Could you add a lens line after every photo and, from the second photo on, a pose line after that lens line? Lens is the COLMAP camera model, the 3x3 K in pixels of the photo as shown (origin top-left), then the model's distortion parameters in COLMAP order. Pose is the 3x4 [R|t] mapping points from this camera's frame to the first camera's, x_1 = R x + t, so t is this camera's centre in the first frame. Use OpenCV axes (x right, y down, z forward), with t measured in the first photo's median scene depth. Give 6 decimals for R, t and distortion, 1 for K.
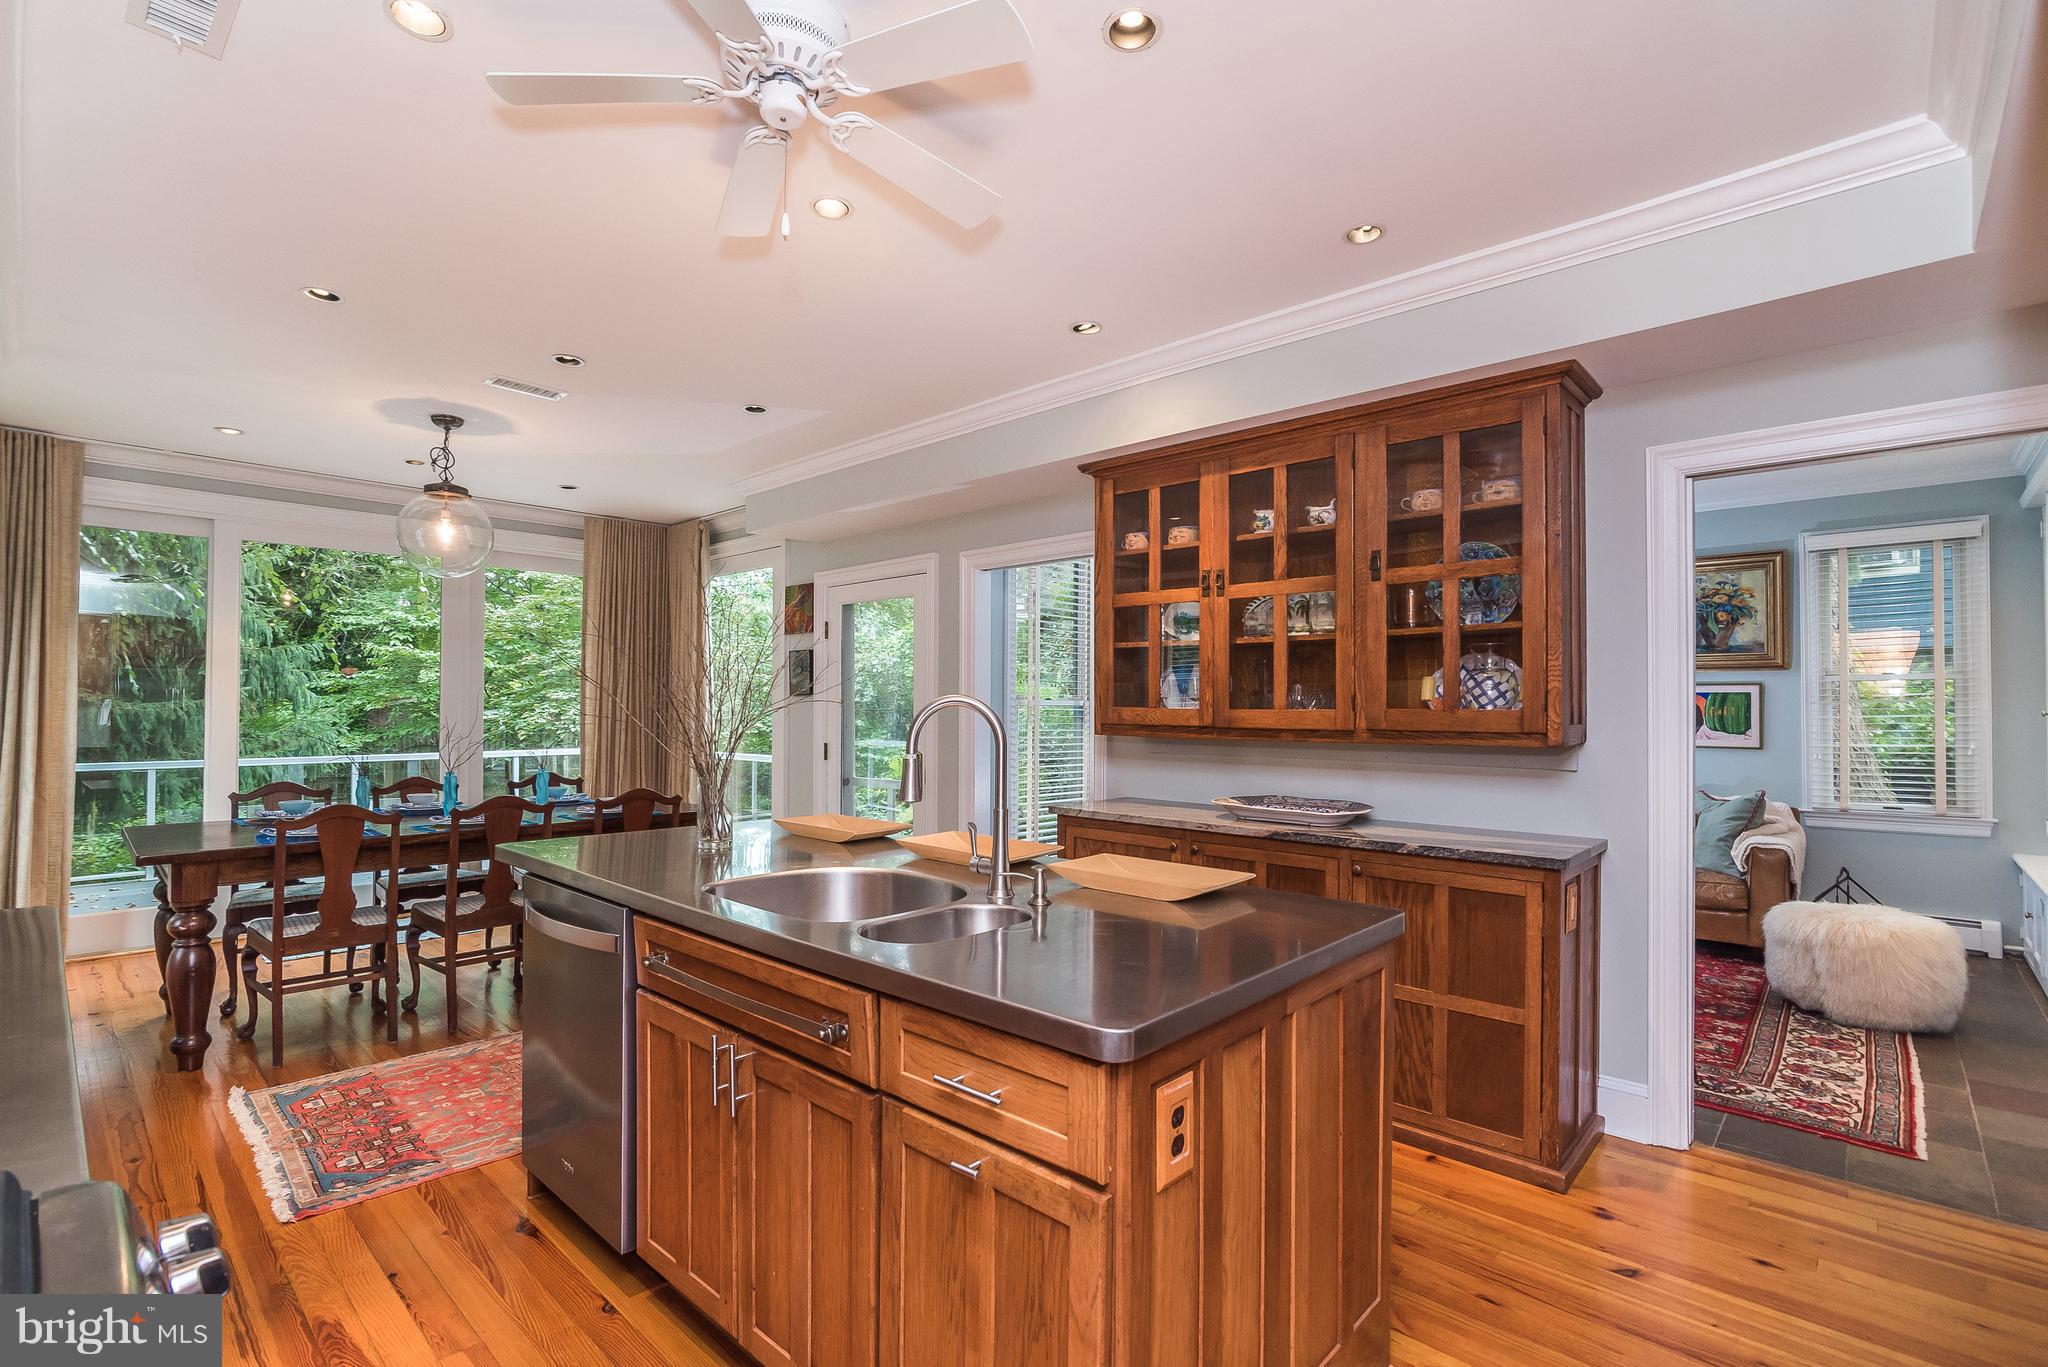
lens RADIAL K [[940.3, 0, 1026.2], [0, 940.3, 696.1], [0, 0, 1]] dist [-0.020478, 0.005483]
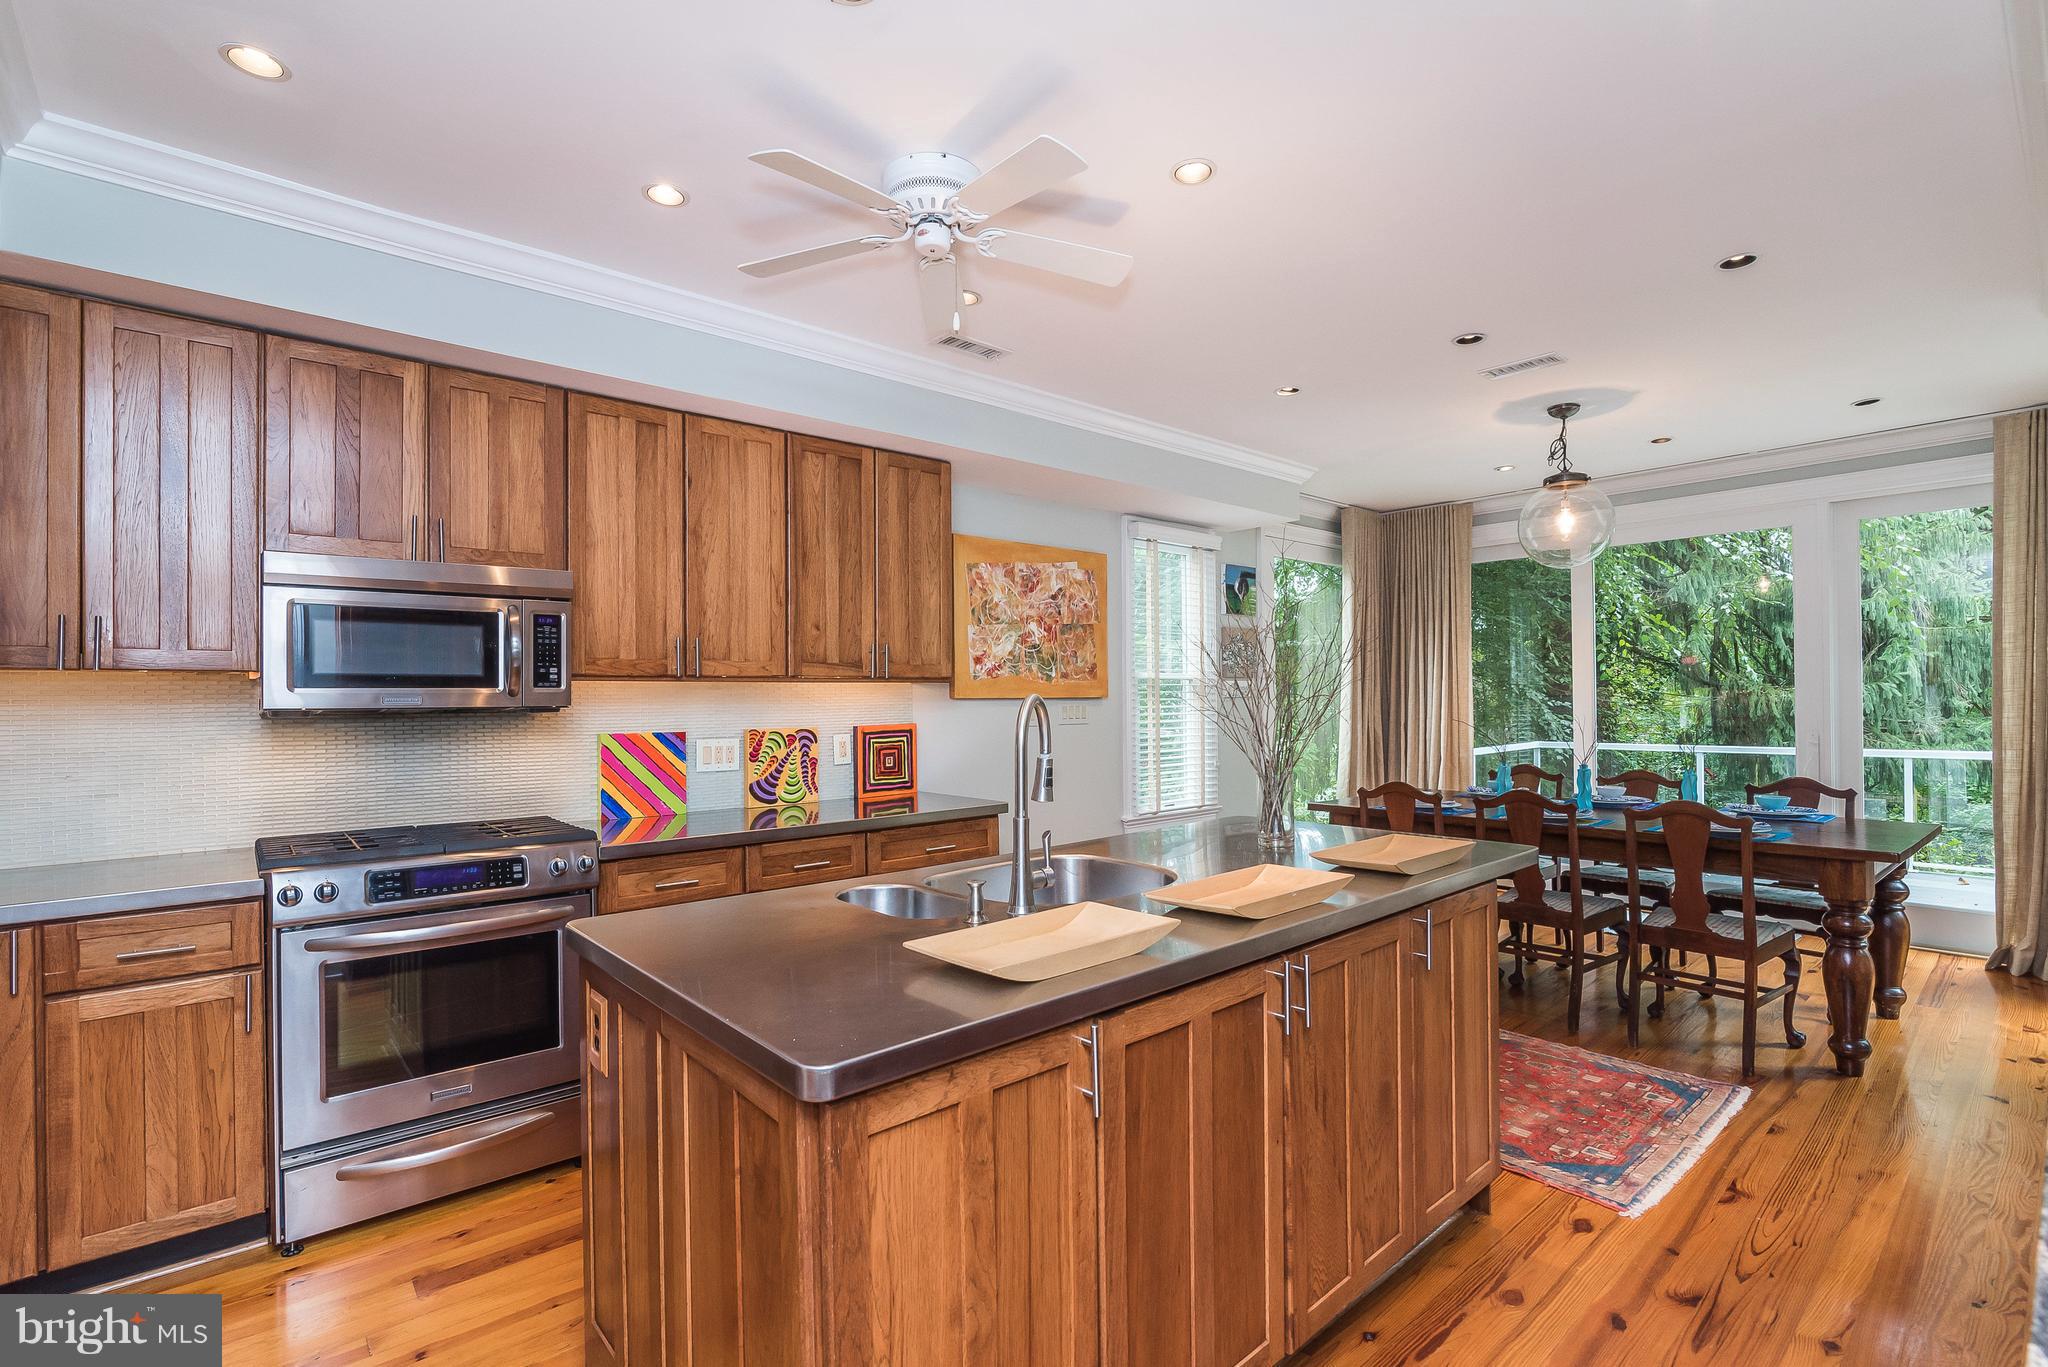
lens RADIAL K [[940.3, 0, 1021.3], [0, 940.3, 691.8], [0, 0, 1]] dist [-0.020478, 0.005483]
pose [[-0.106247, -0.012482, -0.994261, 0.404072], [0.023476, 0.999611, -0.015058, 0.005591], [0.994063, -0.024941, -0.105913, 0.500733]]
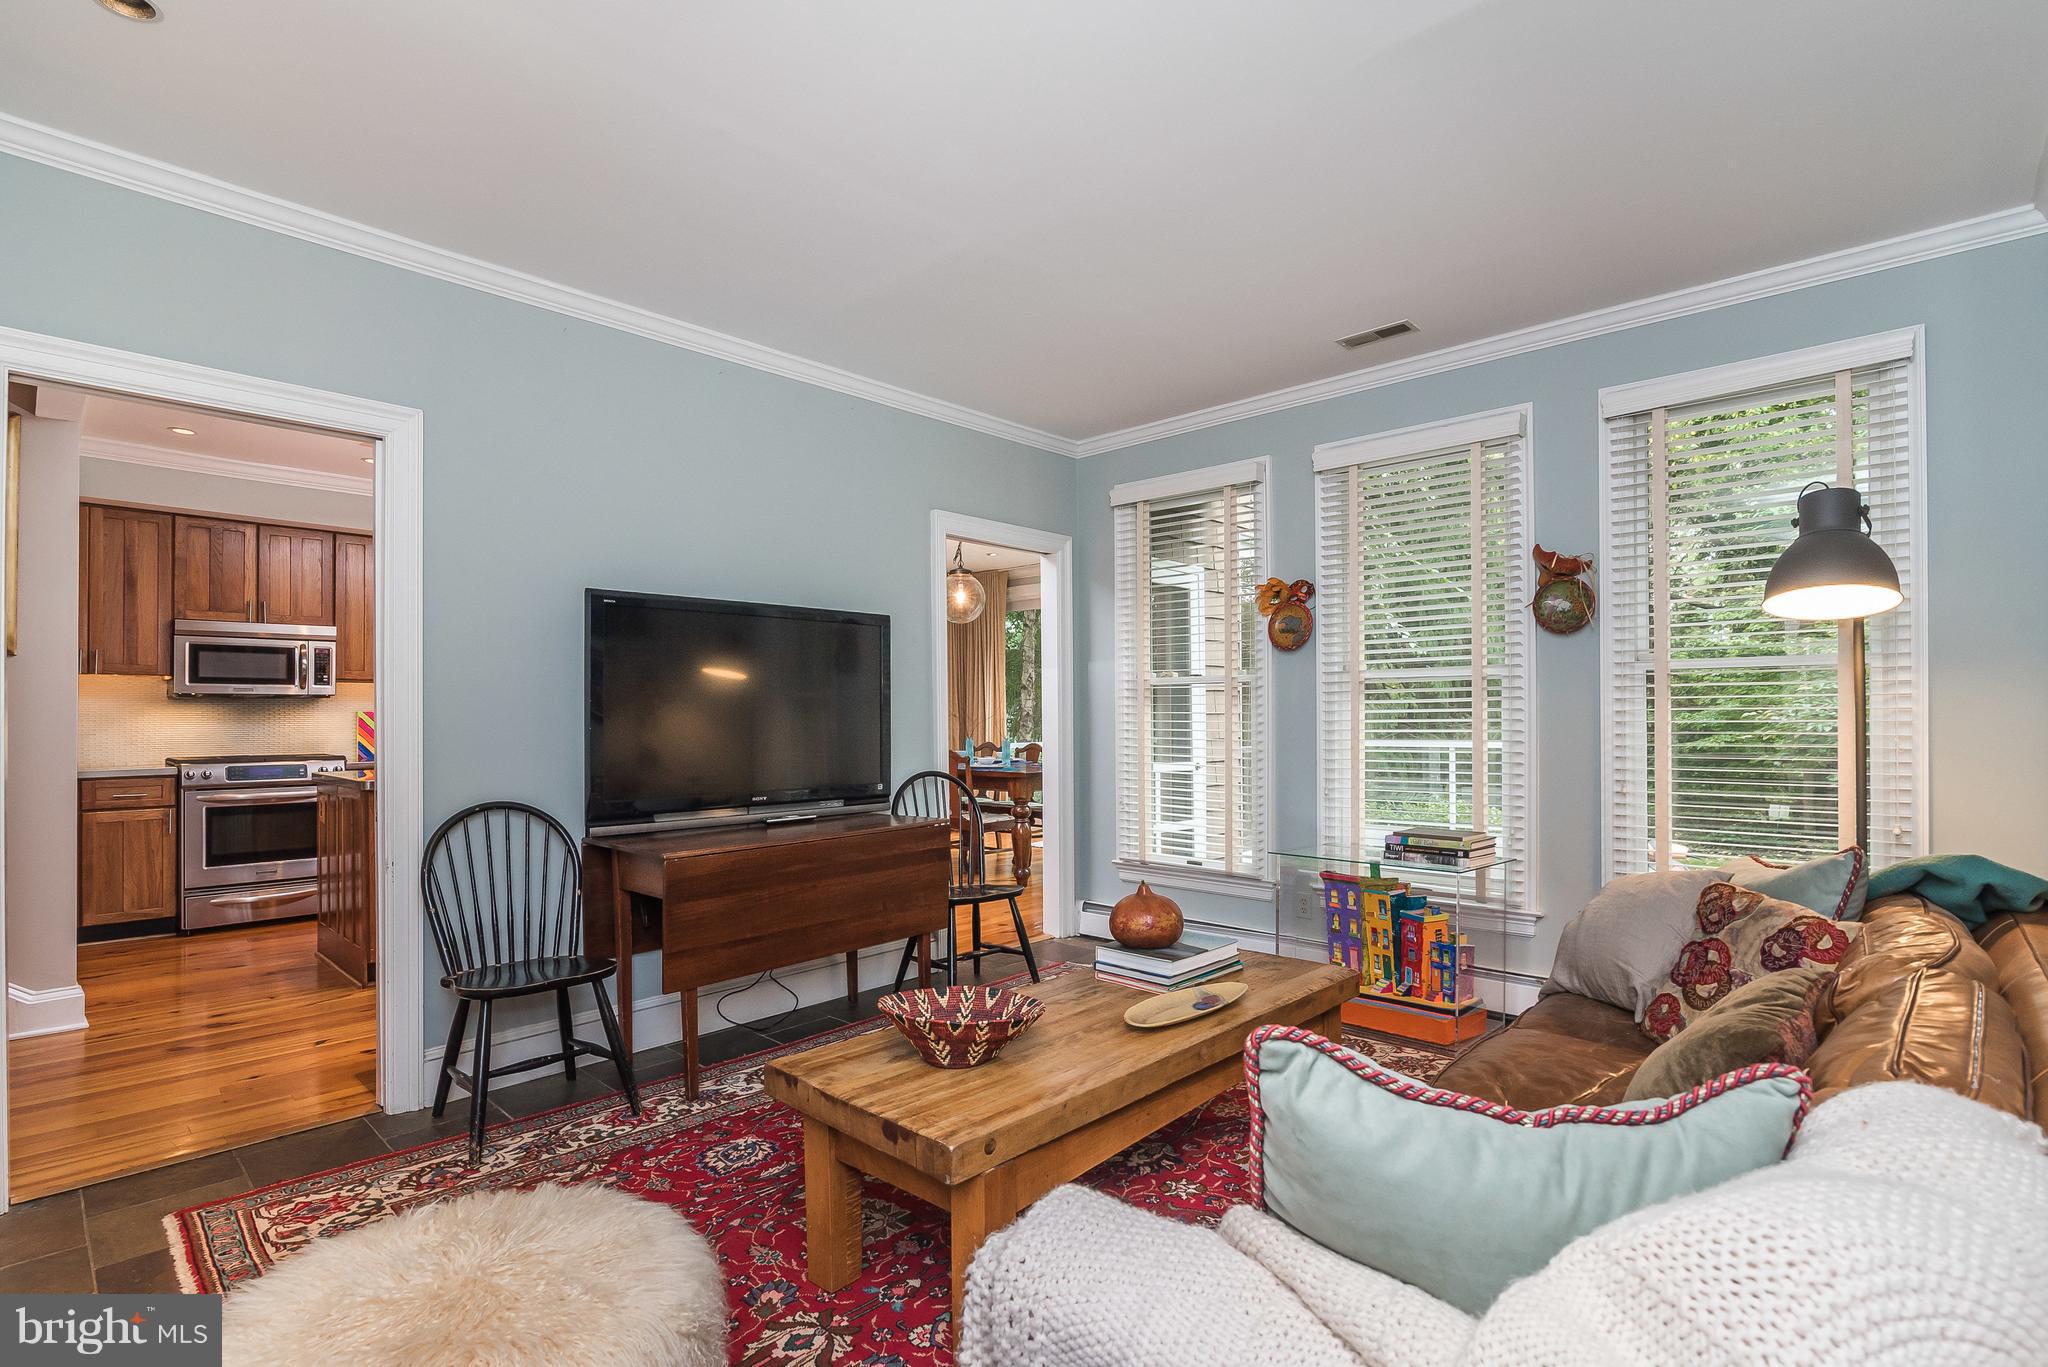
lens RADIAL K [[961.8, 0, 1007.6], [0, 961.8, 712.7], [0, 0, 1]] dist [0.000945, -0.000184]
pose [[-0.019984, -0.002280, -0.999798, 1.093228], [0.017124, 0.999850, -0.002622, 0.042557], [0.999654, -0.017173, -0.019942, 1.069433]]
